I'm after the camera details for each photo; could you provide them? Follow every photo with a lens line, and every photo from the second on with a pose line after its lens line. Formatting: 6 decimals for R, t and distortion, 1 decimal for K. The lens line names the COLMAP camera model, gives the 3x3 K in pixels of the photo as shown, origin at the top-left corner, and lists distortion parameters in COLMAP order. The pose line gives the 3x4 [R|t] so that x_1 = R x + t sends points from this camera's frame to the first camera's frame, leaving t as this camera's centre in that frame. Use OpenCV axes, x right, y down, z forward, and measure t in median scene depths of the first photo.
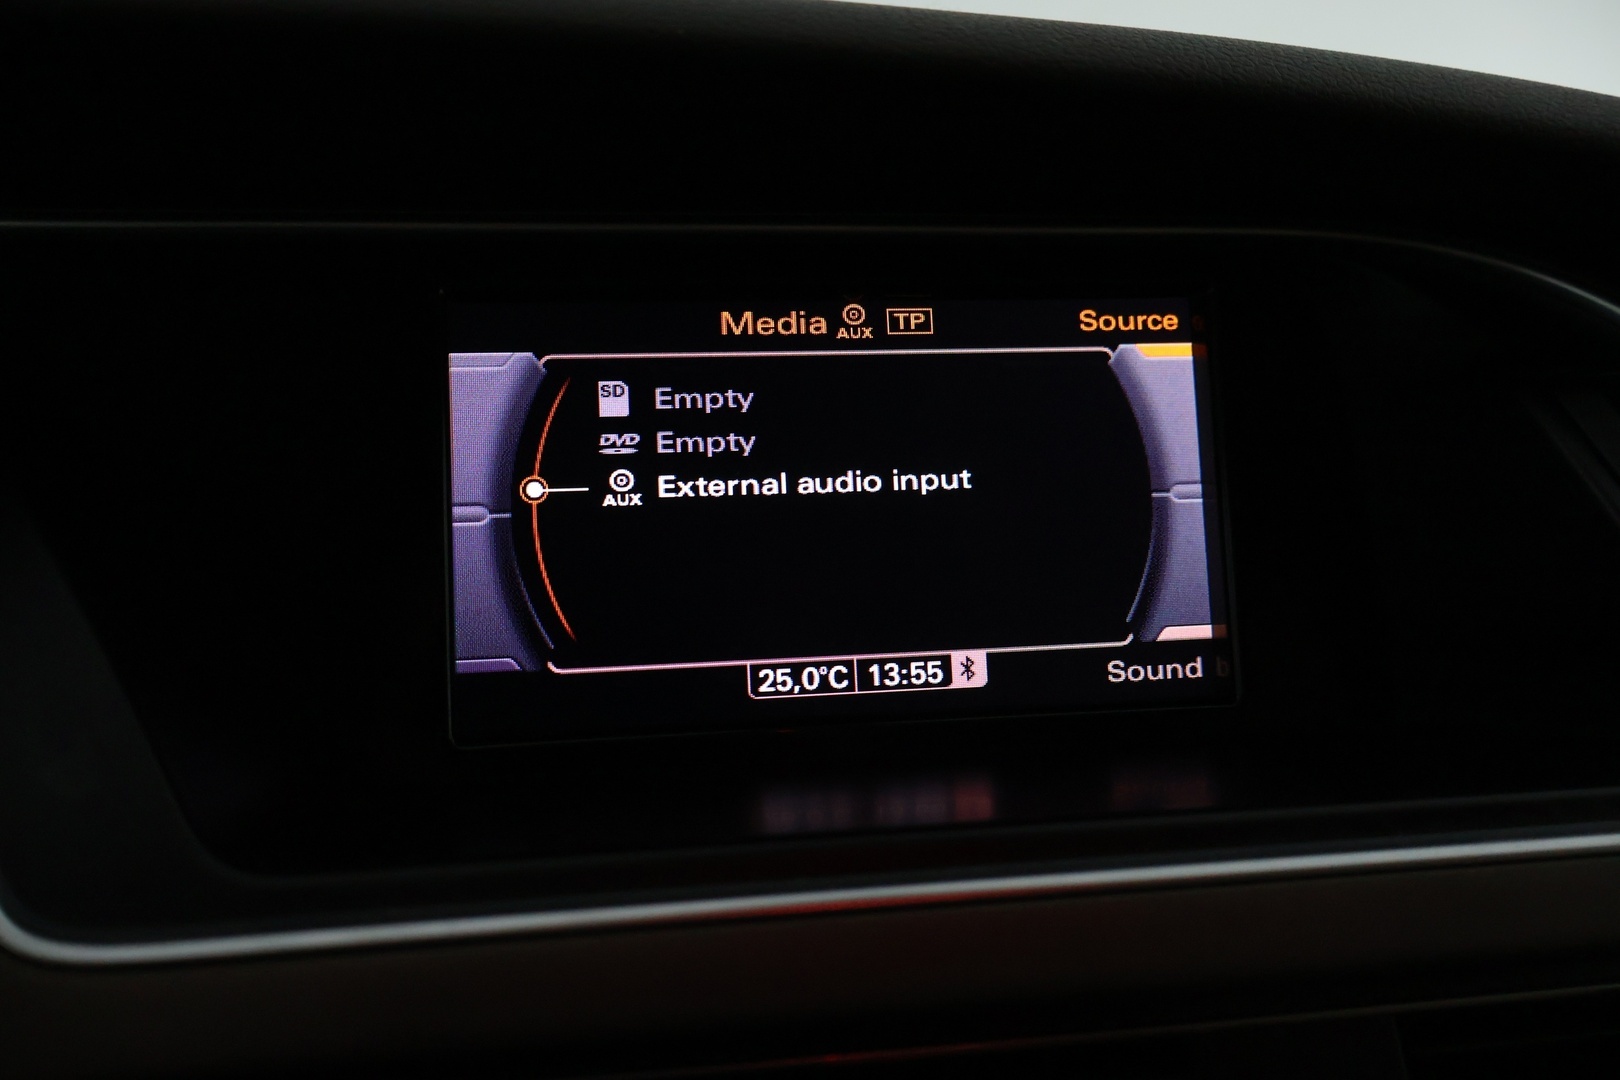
lens RADIAL K [[1393.7, 0, 808.3], [0, 1393.7, 530.7], [0, 0, 1]] dist [0.017399, 0.007482]
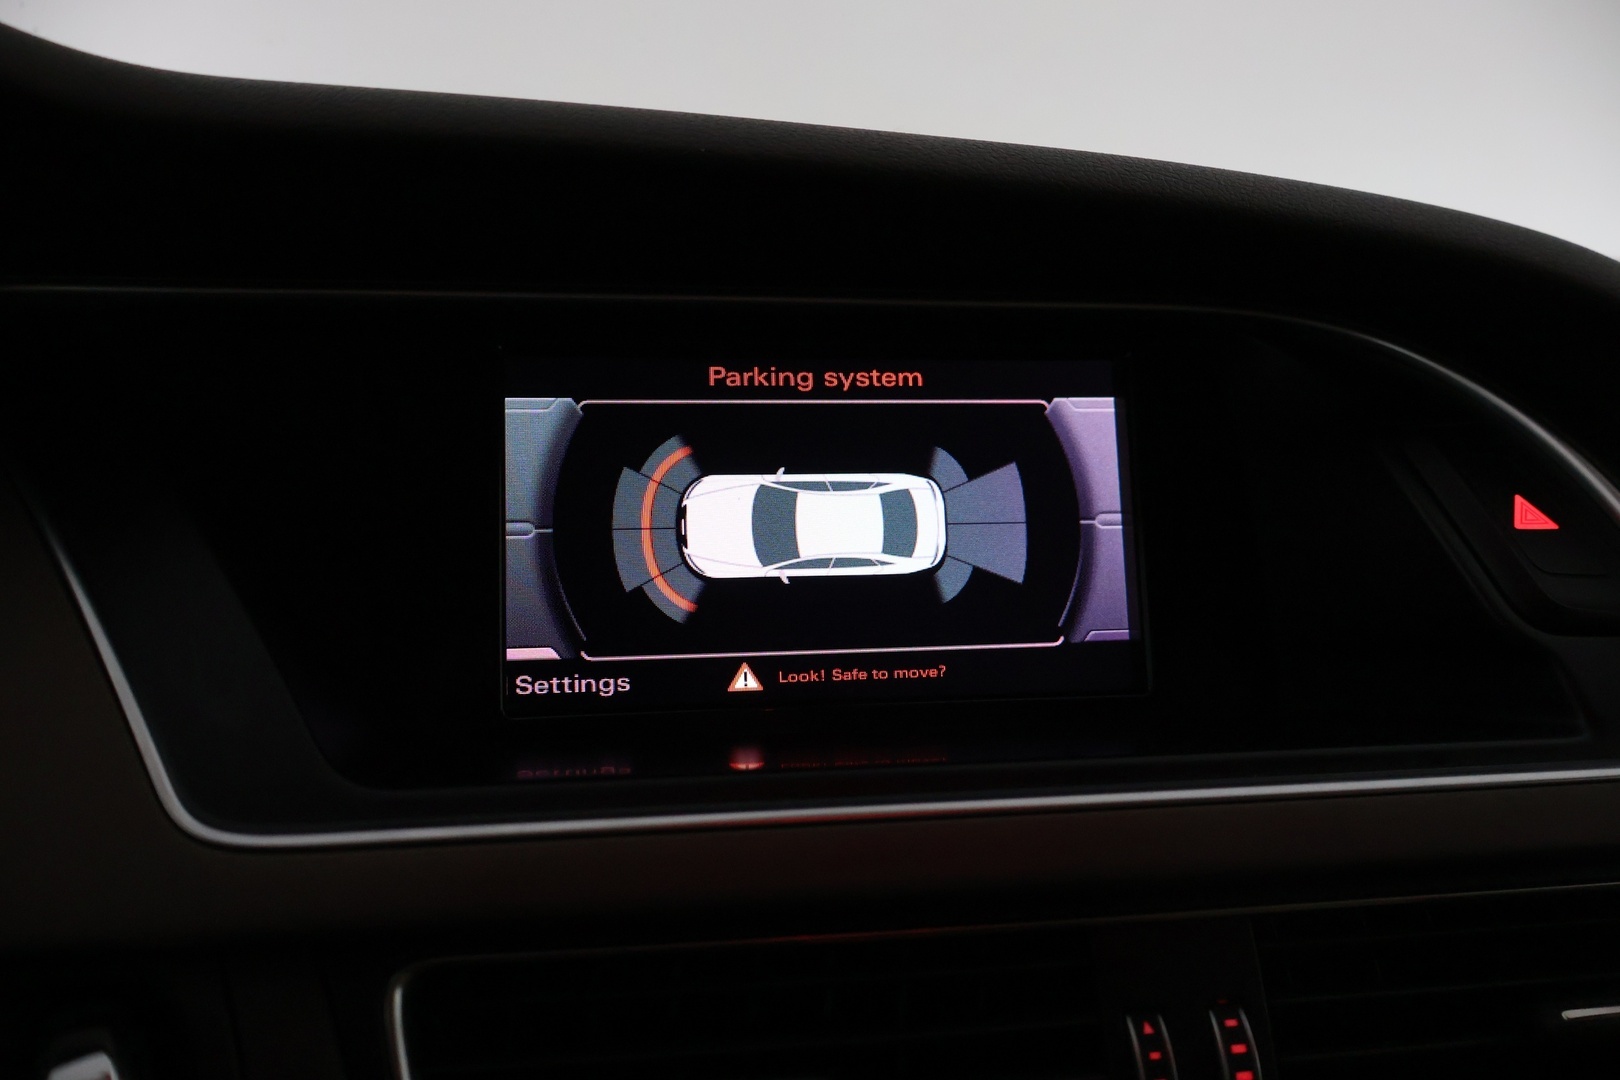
lens RADIAL K [[1393.7, 0, 818.8], [0, 1393.7, 539.5], [0, 0, 1]] dist [0.017399, 0.007482]
pose [[0.999814, 0.009344, 0.016868, -0.000774], [-0.008681, 0.999202, -0.038982, 0.042269], [-0.017218, 0.038828, 0.999098, -0.222835]]
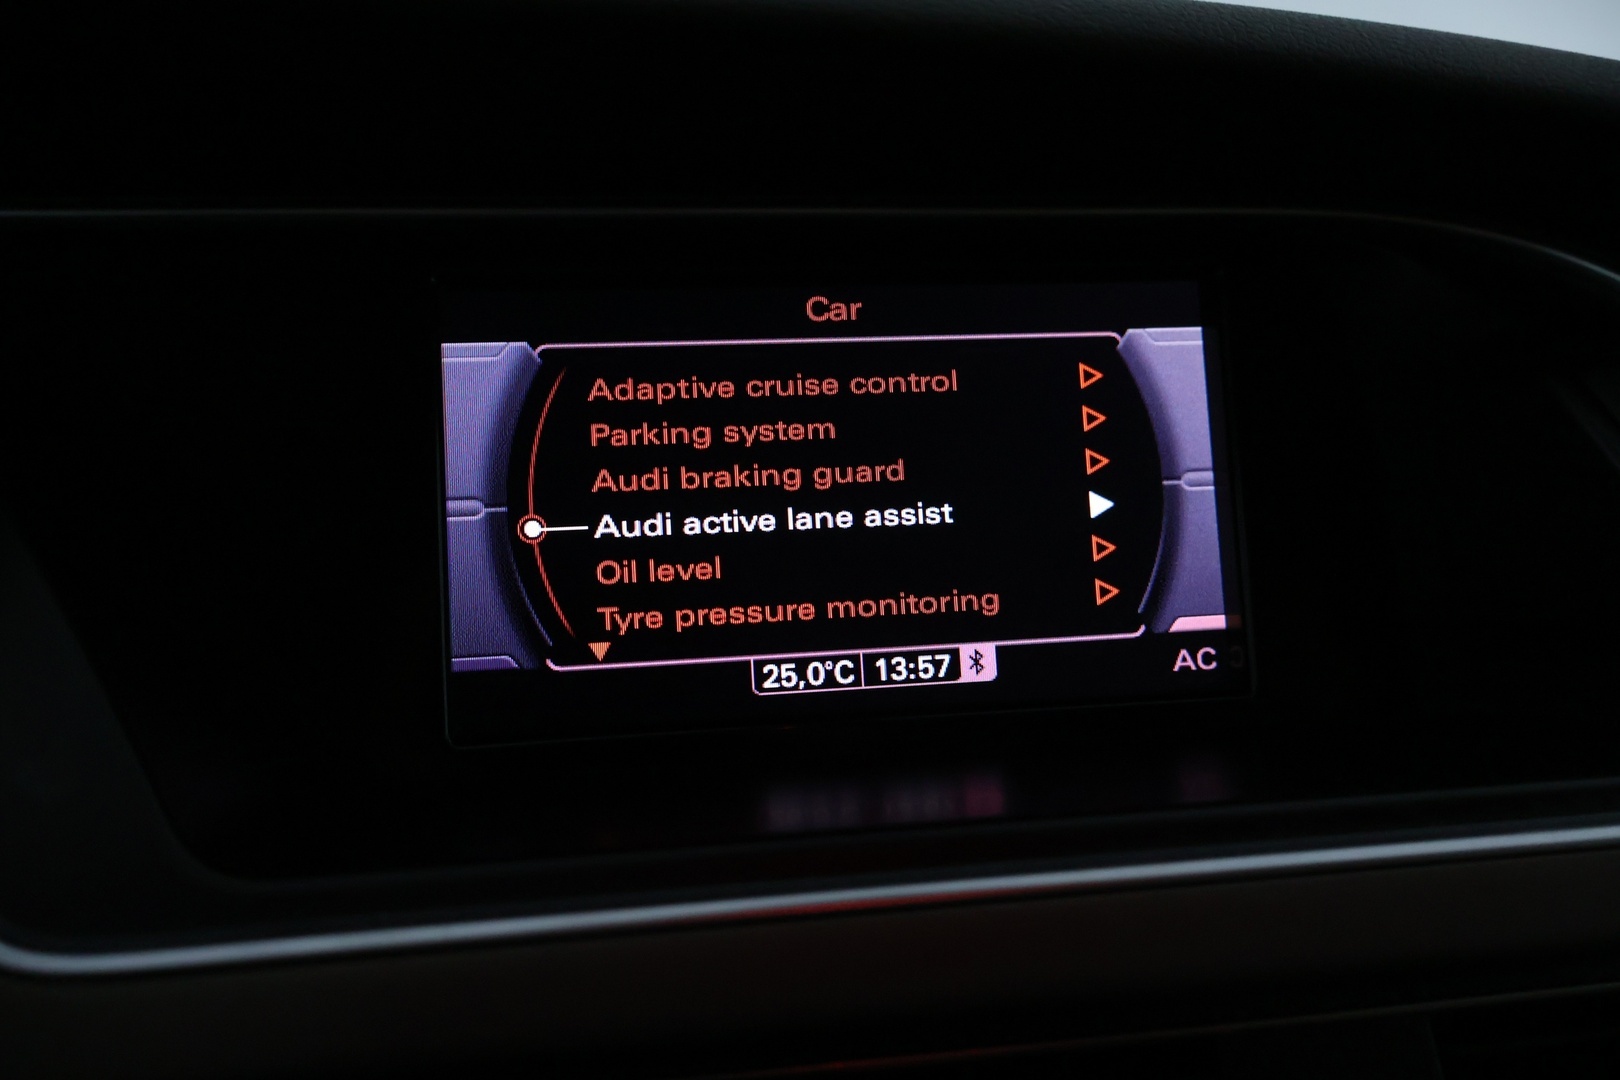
lens RADIAL K [[1393.7, 0, 810.1], [0, 1393.7, 537.9], [0, 0, 1]] dist [0.017399, 0.007482]
pose [[0.999947, -0.010159, 0.001867, -0.003253], [0.010151, 0.999939, 0.004326, 0.006886], [-0.001910, -0.004307, 0.999989, 0.024818]]
